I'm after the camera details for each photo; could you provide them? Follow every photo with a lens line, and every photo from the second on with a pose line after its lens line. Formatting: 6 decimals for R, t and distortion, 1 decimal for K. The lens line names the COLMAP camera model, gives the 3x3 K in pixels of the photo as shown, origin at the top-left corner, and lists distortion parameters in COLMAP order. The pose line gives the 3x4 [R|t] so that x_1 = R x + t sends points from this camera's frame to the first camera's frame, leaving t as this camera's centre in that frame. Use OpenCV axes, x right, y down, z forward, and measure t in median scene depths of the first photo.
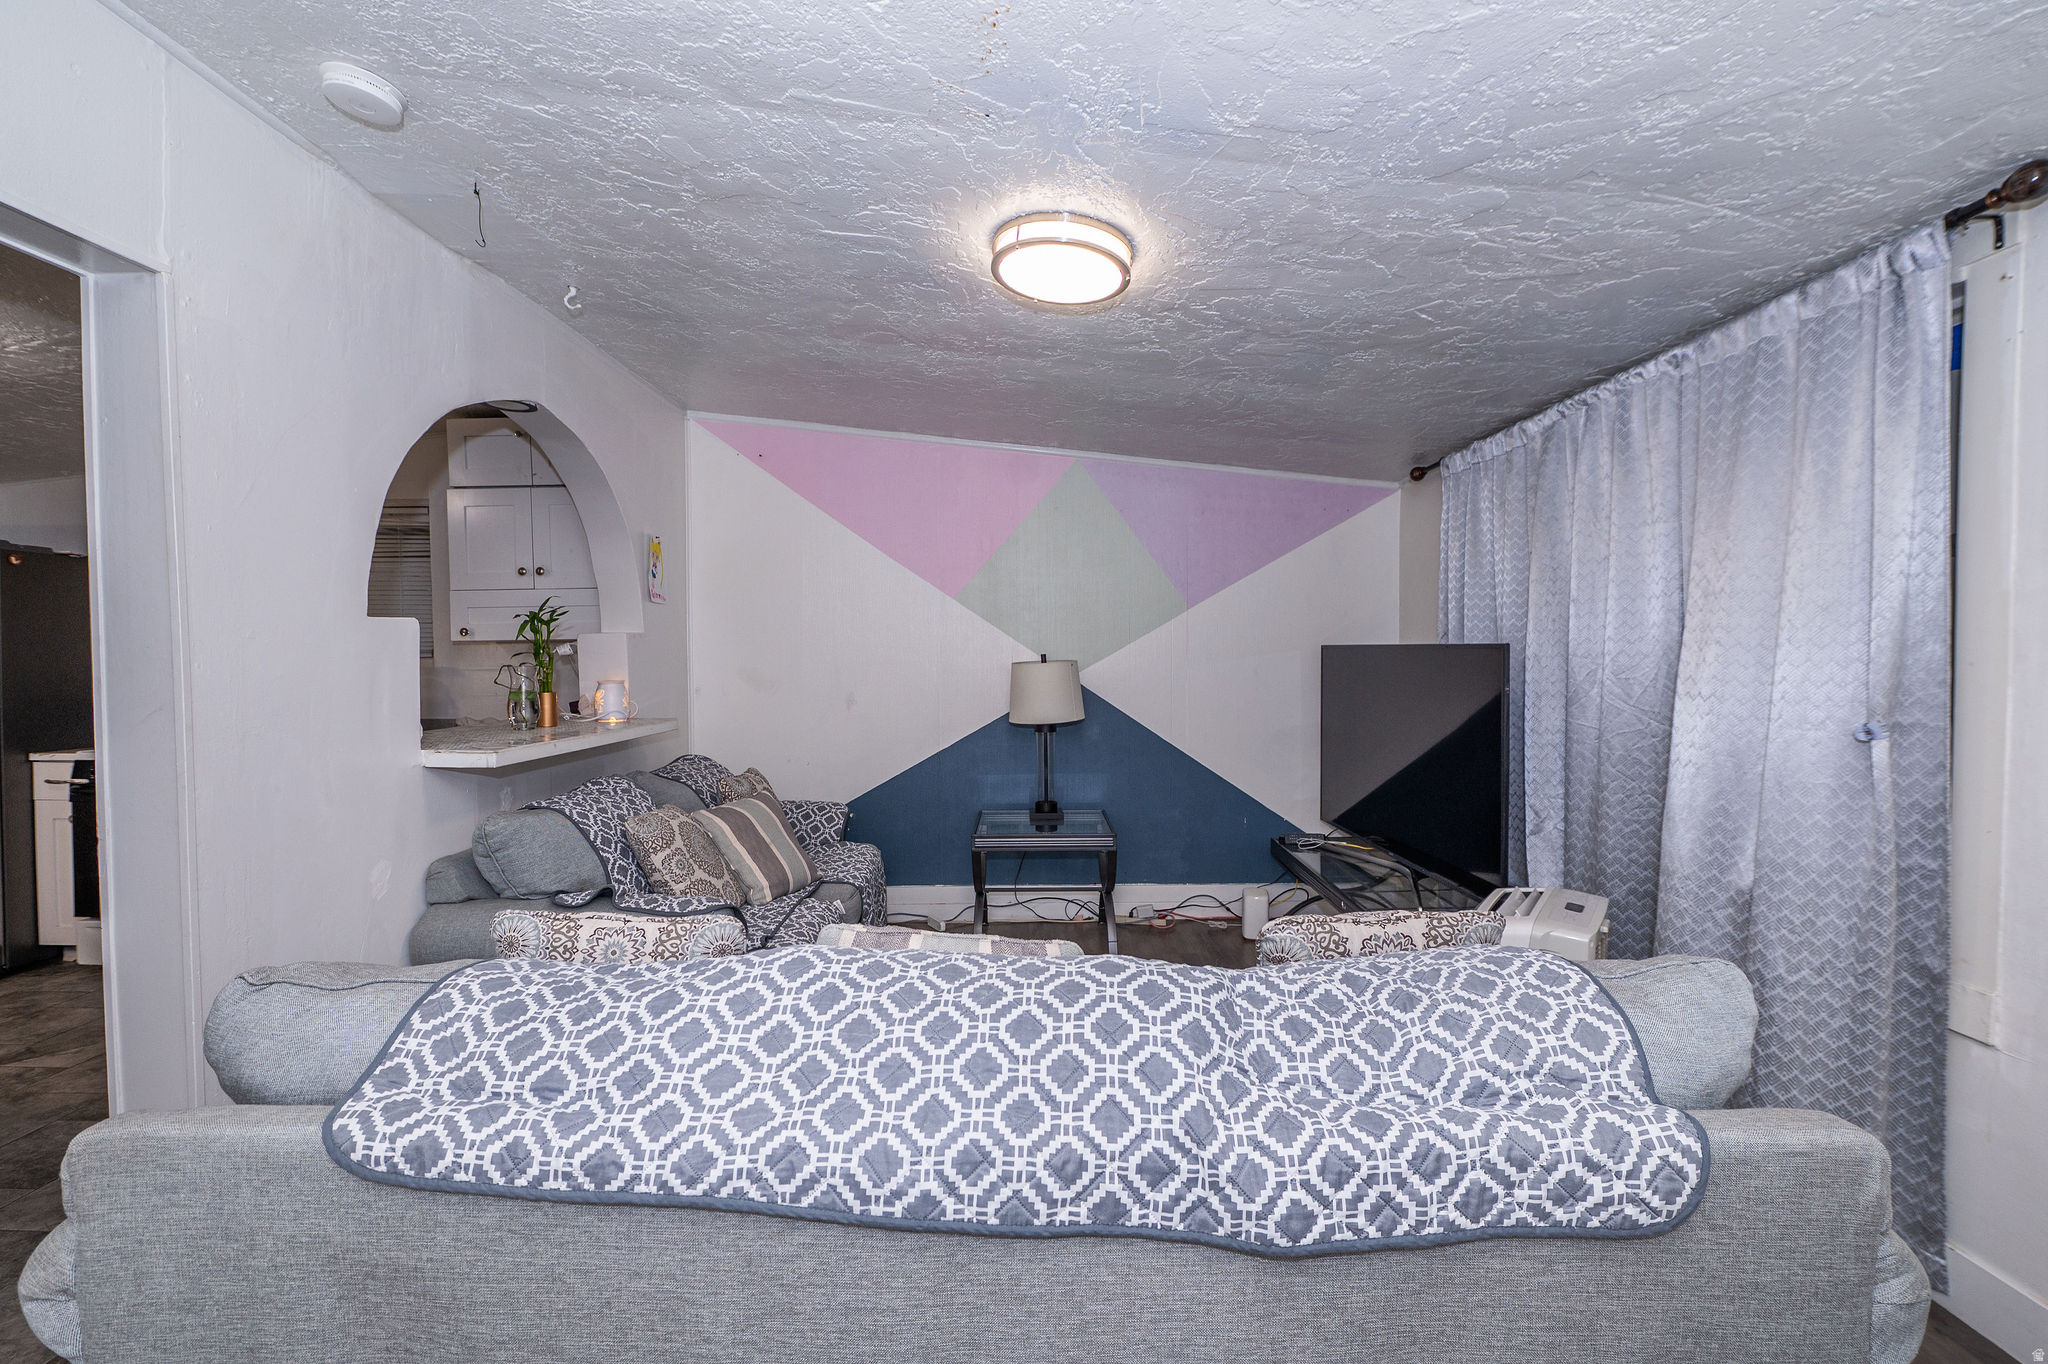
lens RADIAL K [[832.6, 0, 1030.7], [0, 832.6, 680.3], [0, 0, 1]] dist [-0.009588, -0.001073]
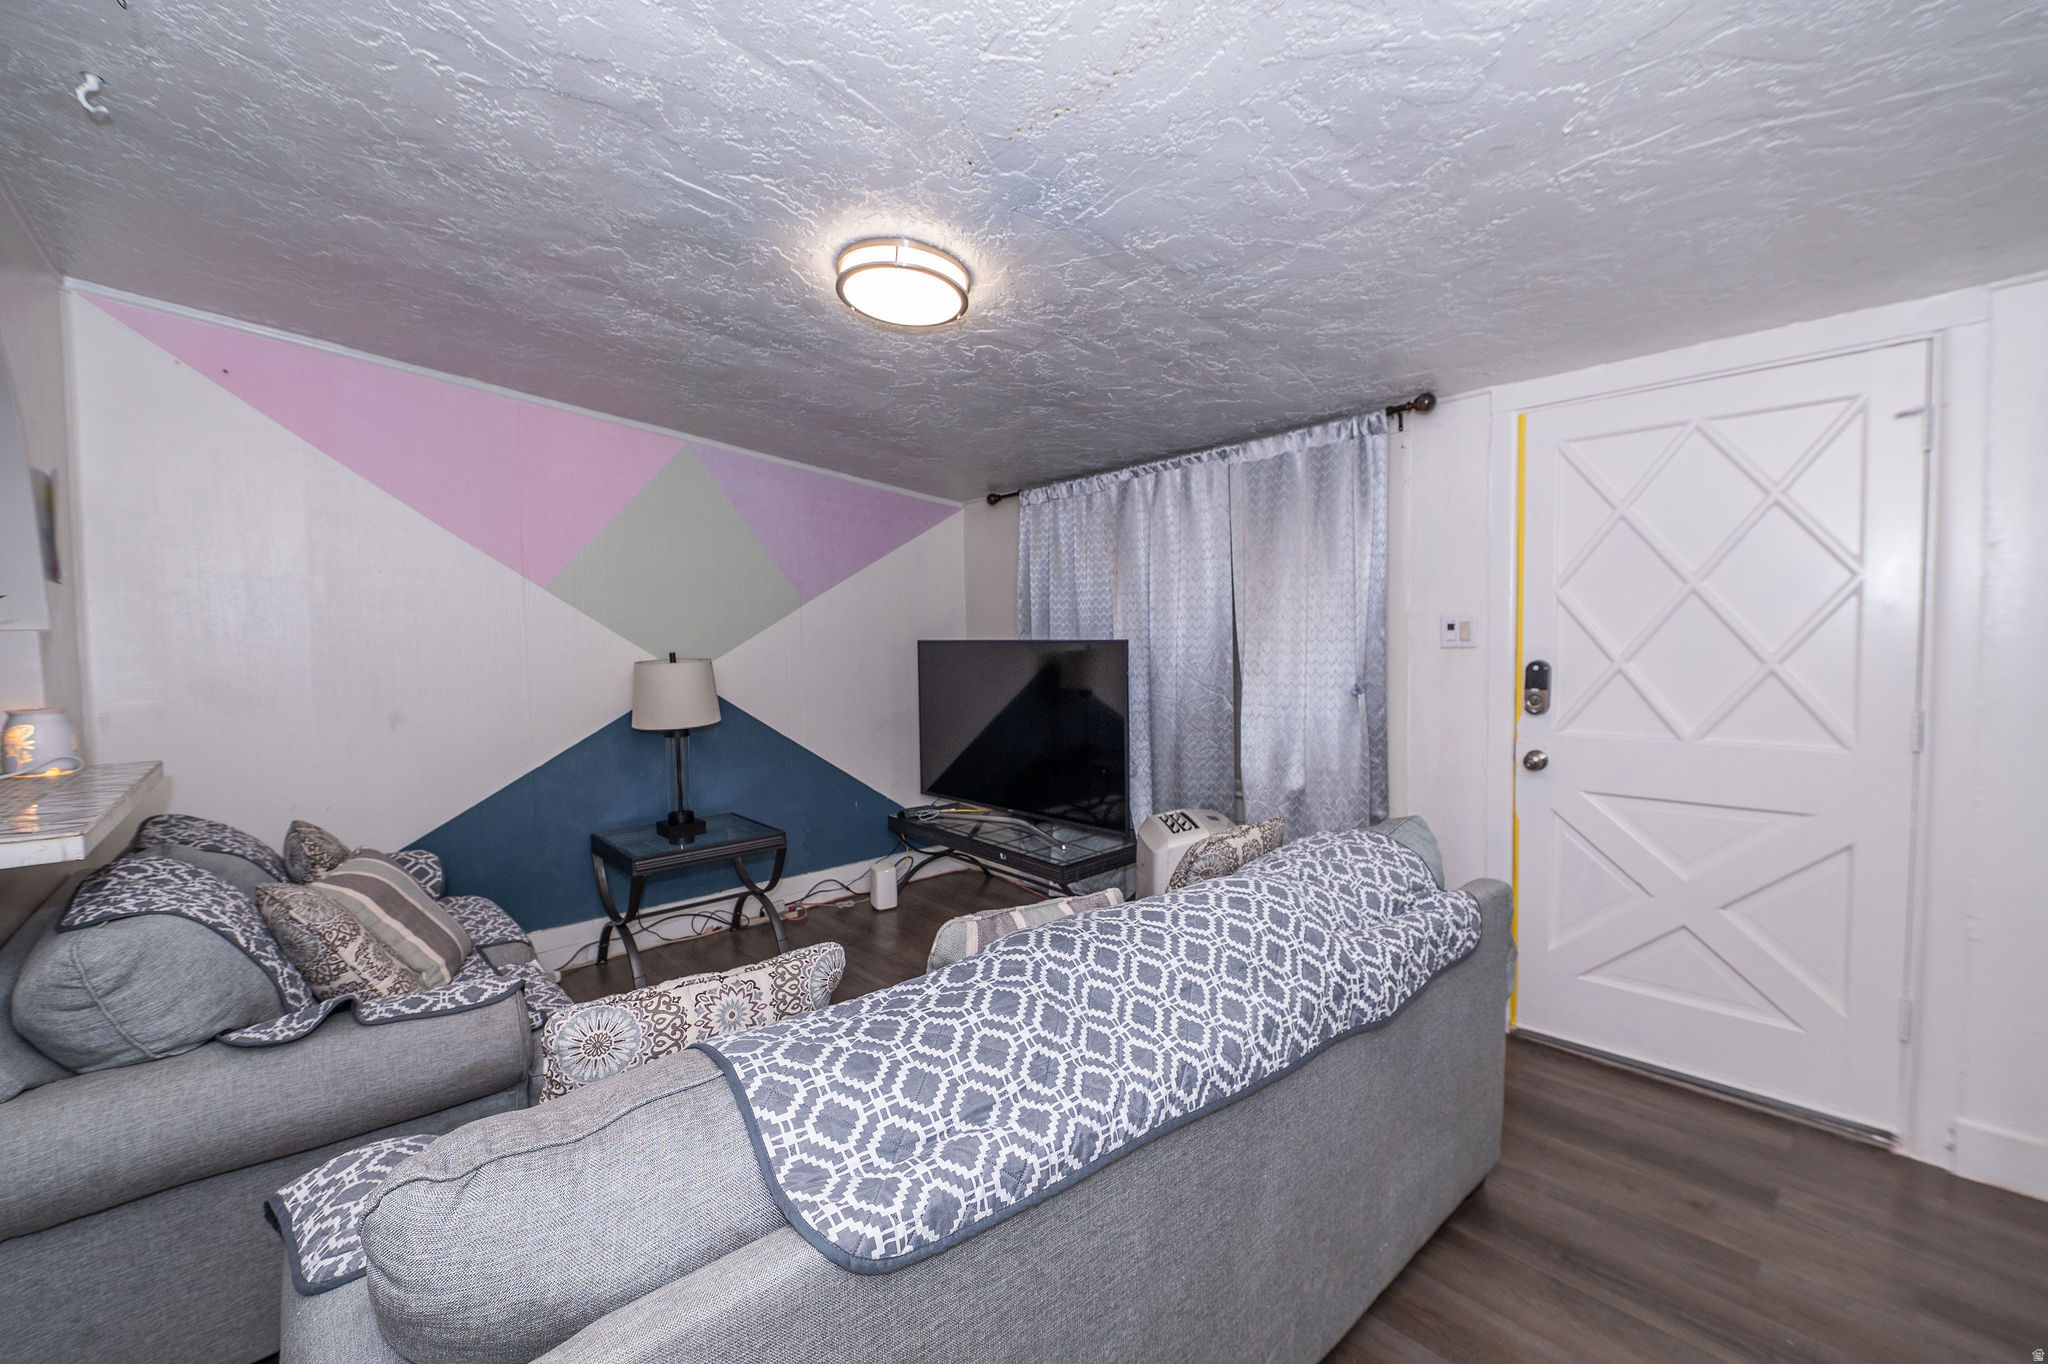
lens RADIAL K [[827.1, 0, 1025.0], [0, 827.1, 678.5], [0, 0, 1]] dist [-0.008090, -0.000890]
pose [[0.749768, -0.038450, 0.660583, -0.485908], [0.032271, 0.999247, 0.021535, -0.016220], [-0.660914, 0.005172, 0.750444, 0.093263]]
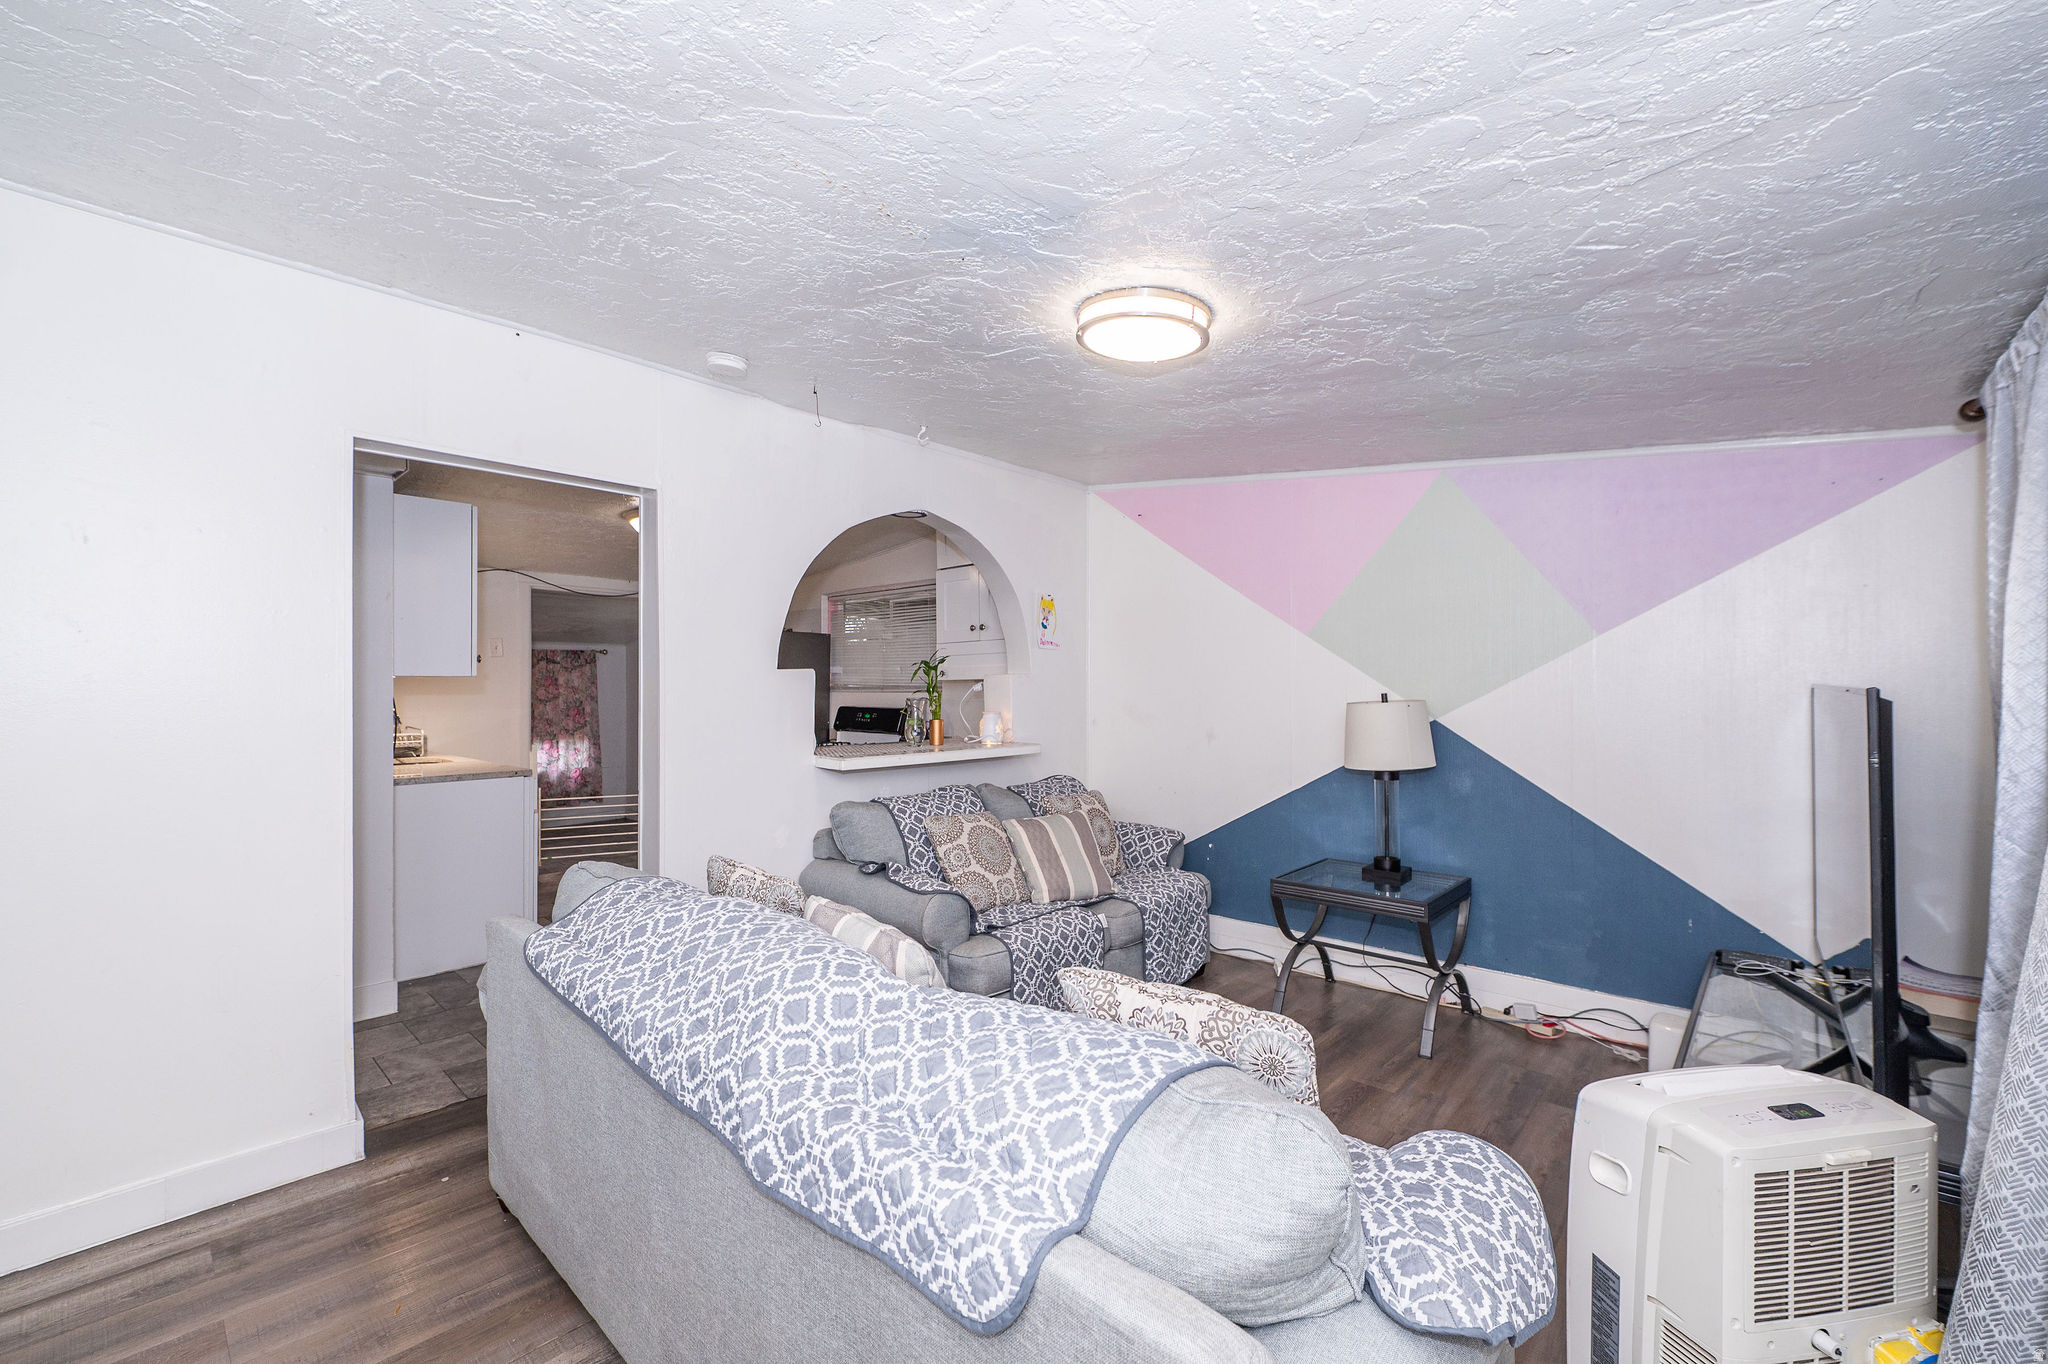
lens RADIAL K [[832.6, 0, 1030.7], [0, 832.6, 680.3], [0, 0, 1]] dist [-0.009588, -0.001073]
pose [[0.742270, -0.002071, -0.670098, 0.549757], [-0.021854, 0.999388, -0.027296, -0.020162], [0.669744, 0.034905, 0.741771, 0.116995]]
